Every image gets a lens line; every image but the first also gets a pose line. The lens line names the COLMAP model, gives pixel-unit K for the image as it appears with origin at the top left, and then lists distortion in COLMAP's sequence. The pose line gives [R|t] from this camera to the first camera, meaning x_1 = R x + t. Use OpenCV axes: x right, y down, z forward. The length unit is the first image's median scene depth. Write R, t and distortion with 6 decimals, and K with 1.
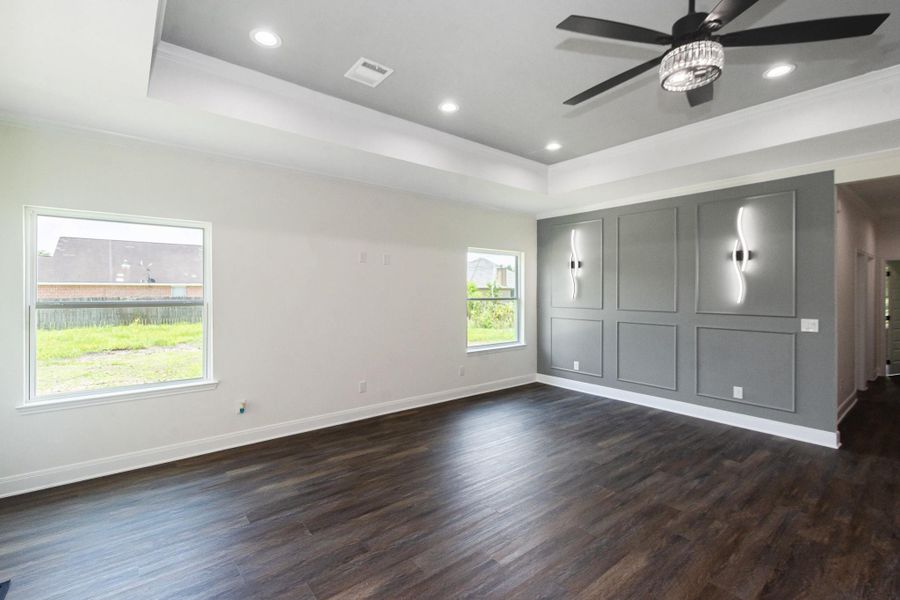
lens RADIAL K [[402.7, 0, 447.3], [0, 402.7, 293.3], [0, 0, 1]] dist [0.002789, -0.000684]
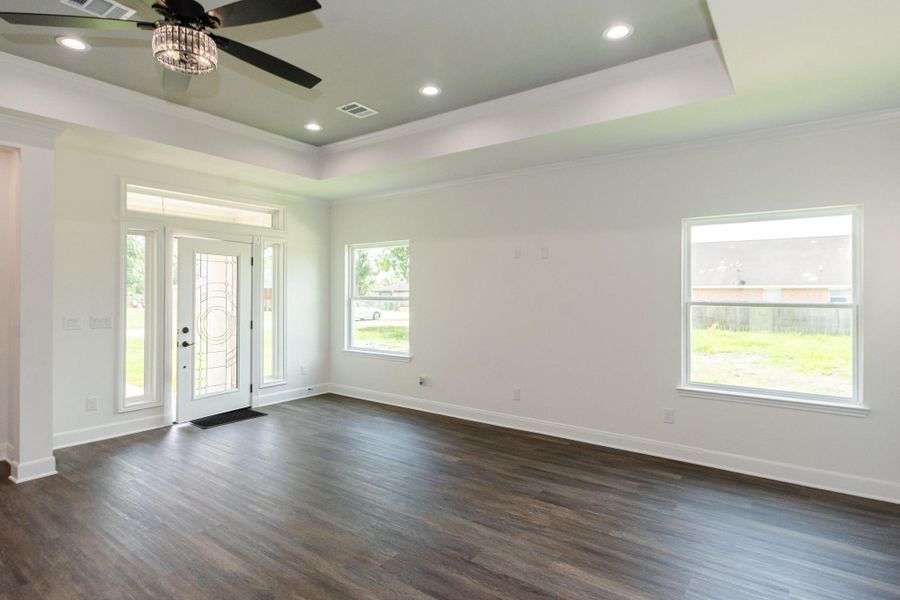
lens RADIAL K [[483.1, 0, 455.2], [0, 483.1, 290.6], [0, 0, 1]] dist [-0.008372, -0.000686]
pose [[0.256510, -0.006452, -0.966520, 0.902890], [-0.008447, 0.999925, -0.008917, 0.008869], [0.966505, 0.010452, 0.256436, 0.637911]]
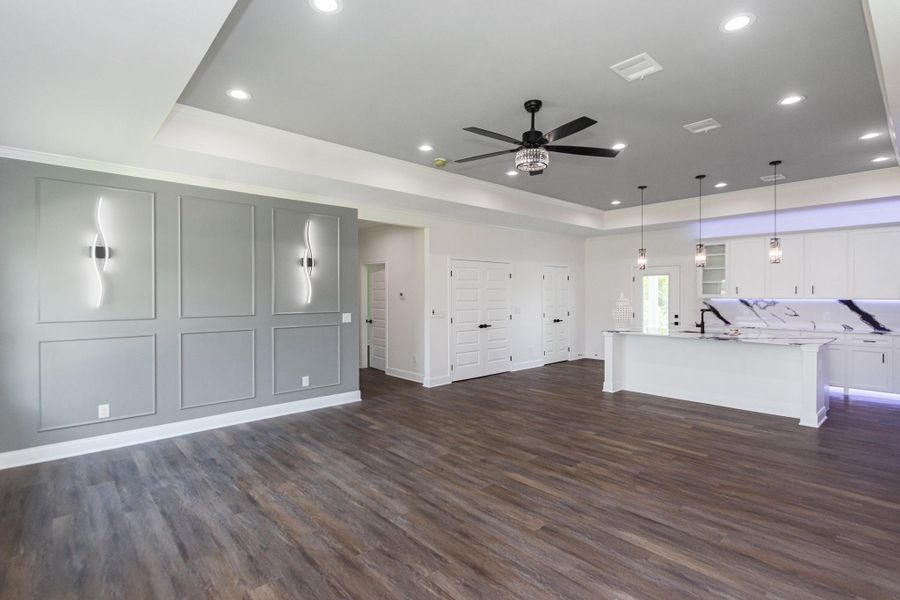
lens RADIAL K [[435.2, 0, 454.2], [0, 435.2, 299.4], [0, 0, 1]] dist [0.003029, 0.000385]
pose [[-0.067611, -0.016665, 0.997573, -0.574489], [0.008531, 0.999814, 0.017281, -0.005832], [-0.997675, 0.009679, -0.067457, 0.698052]]
